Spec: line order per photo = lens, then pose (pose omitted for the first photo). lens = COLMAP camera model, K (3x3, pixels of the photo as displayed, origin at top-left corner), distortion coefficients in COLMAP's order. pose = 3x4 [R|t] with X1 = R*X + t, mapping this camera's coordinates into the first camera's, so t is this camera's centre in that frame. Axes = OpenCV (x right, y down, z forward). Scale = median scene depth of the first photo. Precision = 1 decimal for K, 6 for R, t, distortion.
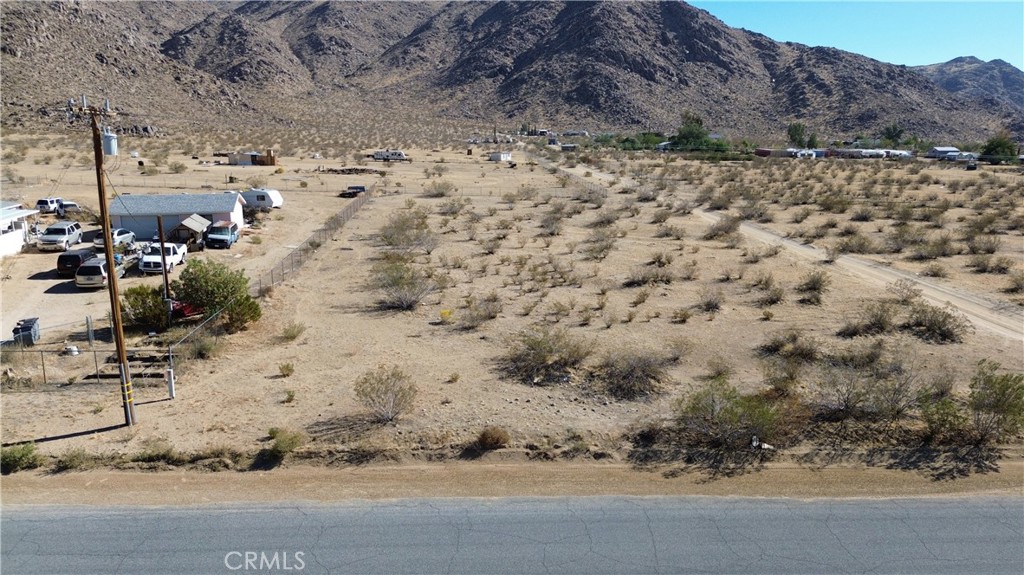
lens RADIAL K [[725.2, 0, 512.0], [0, 725.2, 287.5], [0, 0, 1]] dist [0.065215, -0.061225]
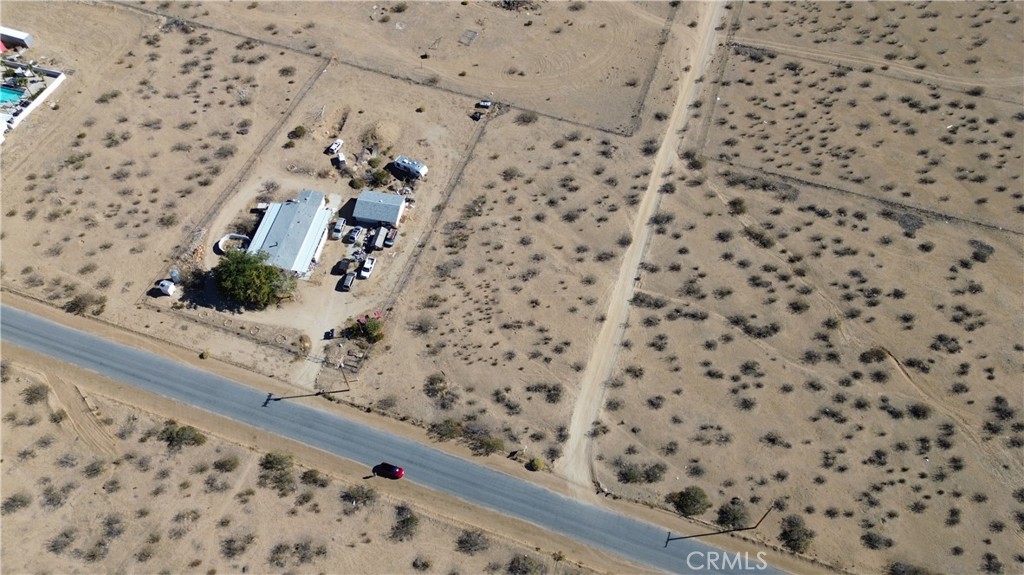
lens RADIAL K [[712.5, 0, 512.0], [0, 712.5, 287.5], [0, 0, 1]] dist [0.073669, -0.068219]
pose [[0.919727, 0.319656, -0.227866, 0.053100], [-0.086172, 0.730702, 0.677236, -0.138696], [0.382984, -0.603236, 0.699592, -0.061163]]
